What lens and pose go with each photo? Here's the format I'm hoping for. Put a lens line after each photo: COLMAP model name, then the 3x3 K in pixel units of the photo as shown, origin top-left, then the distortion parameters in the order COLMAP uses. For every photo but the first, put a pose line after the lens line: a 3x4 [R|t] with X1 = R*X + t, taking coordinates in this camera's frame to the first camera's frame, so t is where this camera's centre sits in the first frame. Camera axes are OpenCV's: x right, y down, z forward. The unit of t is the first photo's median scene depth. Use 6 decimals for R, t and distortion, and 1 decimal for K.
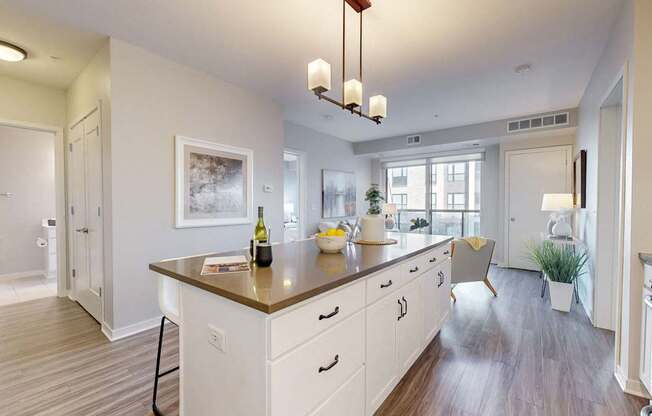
lens RADIAL K [[271.2, 0, 327.5], [0, 271.2, 207.1], [0, 0, 1]] dist [-0.001457, -0.001579]
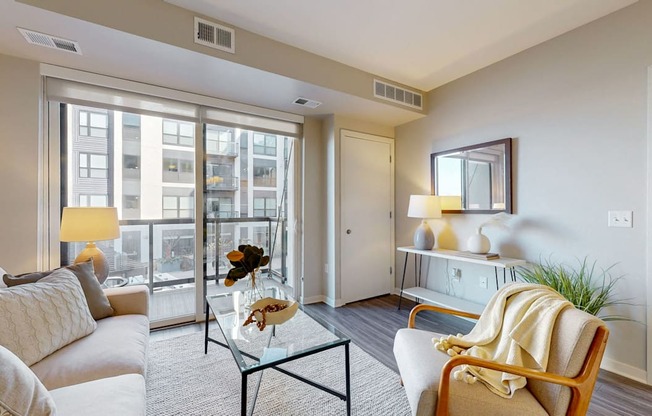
lens RADIAL K [[271.2, 0, 327.2], [0, 271.2, 206.9], [0, 0, 1]] dist [-0.001457, -0.001579]
pose [[0.346656, 0.005217, 0.937978, 0.023432], [0.012674, 0.999867, -0.010246, -0.008254], [-0.937907, 0.015439, 0.346544, 0.681891]]
